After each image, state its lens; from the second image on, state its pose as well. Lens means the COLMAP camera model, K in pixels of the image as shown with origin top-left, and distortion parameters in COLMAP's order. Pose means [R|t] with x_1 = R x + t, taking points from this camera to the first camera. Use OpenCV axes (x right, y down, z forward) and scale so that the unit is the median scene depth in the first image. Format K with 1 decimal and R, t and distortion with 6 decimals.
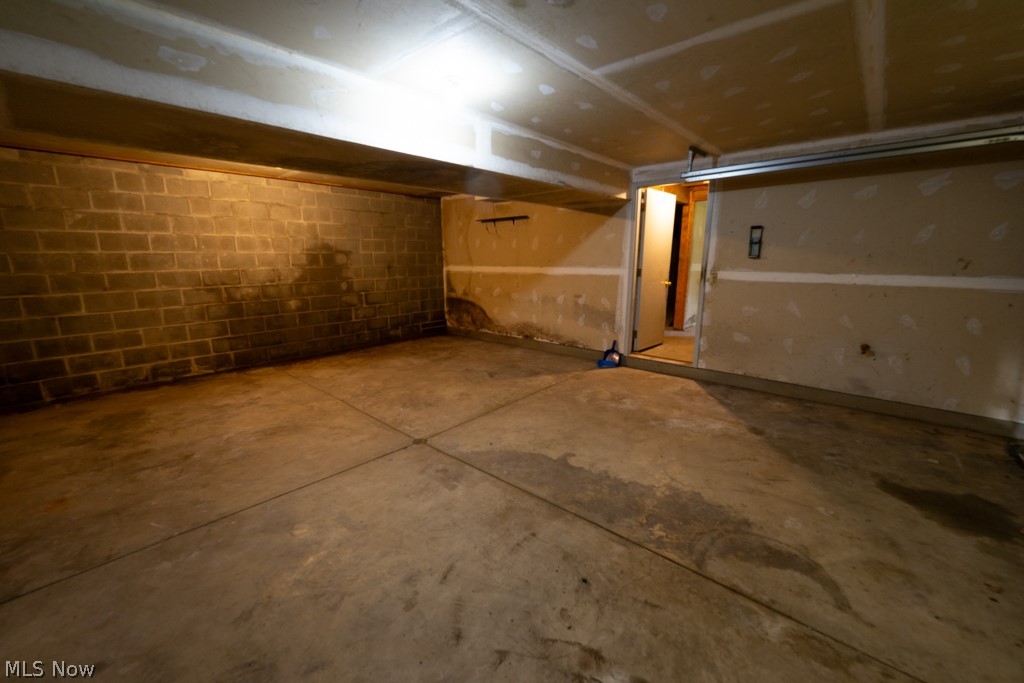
lens RADIAL K [[413.6, 0, 514.6], [0, 413.6, 343.8], [0, 0, 1]] dist [-0.007987, -0.002608]
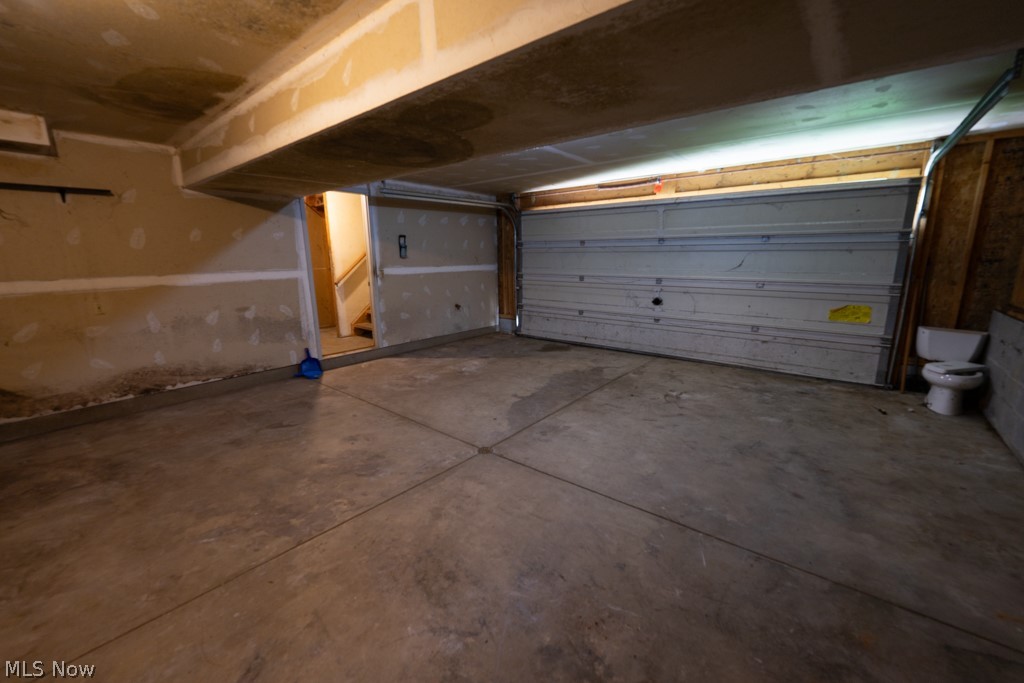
lens RADIAL K [[413.6, 0, 515.7], [0, 413.6, 342.0], [0, 0, 1]] dist [-0.007987, -0.002608]
pose [[-0.053146, -0.200044, 0.978345, -0.888308], [0.217038, 0.953995, 0.206855, -0.144322], [-0.974715, 0.223332, -0.007284, 0.709755]]
